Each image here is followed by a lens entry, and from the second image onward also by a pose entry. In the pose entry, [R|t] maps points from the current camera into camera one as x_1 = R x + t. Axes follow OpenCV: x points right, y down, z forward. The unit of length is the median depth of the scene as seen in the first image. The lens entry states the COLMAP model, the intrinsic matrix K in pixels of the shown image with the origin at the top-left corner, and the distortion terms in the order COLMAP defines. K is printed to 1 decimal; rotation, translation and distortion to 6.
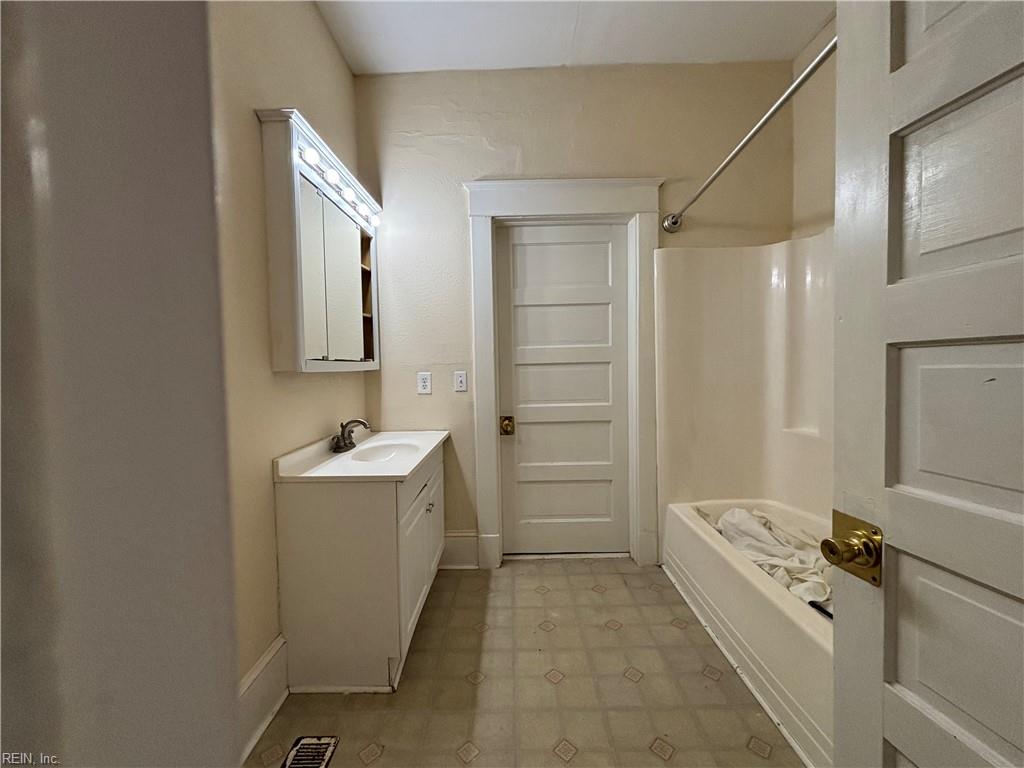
lens RADIAL K [[413.4, 0, 511.2], [0, 413.4, 382.3], [0, 0, 1]] dist [0.000613, -0.000495]
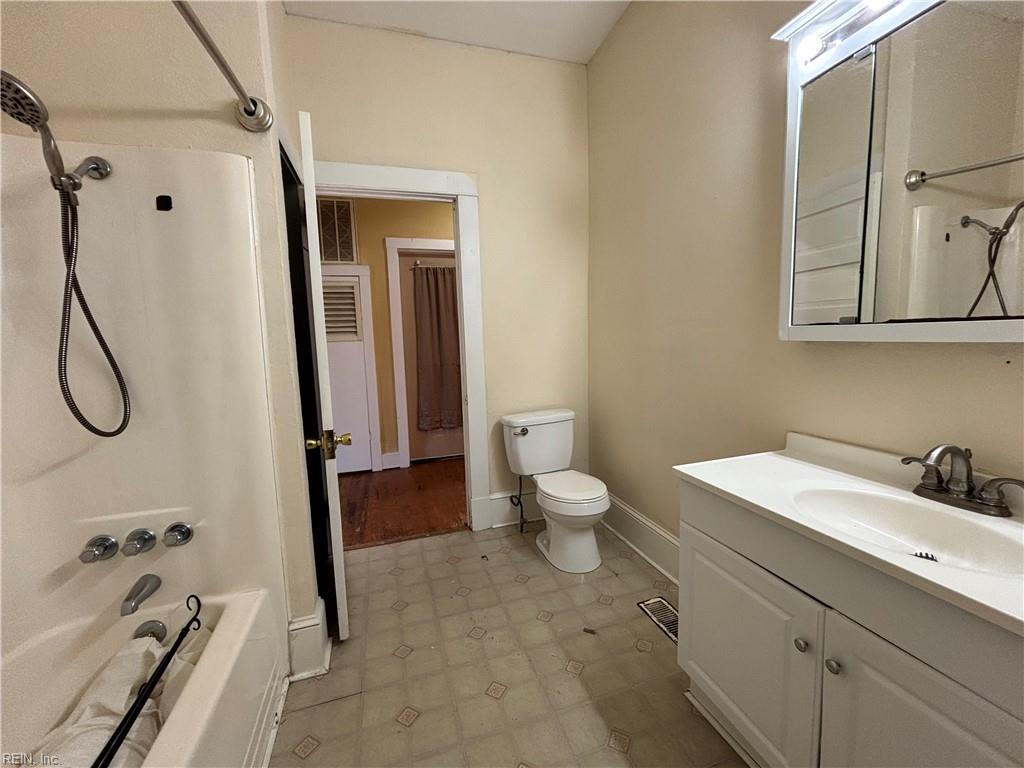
lens RADIAL K [[413.4, 0, 511.2], [0, 413.4, 382.3], [0, 0, 1]] dist [0.000613, -0.000495]
pose [[-0.952078, 0.091271, -0.291920, 0.288186], [0.047273, 0.986880, 0.154377, -0.097811], [0.302180, 0.133179, -0.943902, 1.632833]]
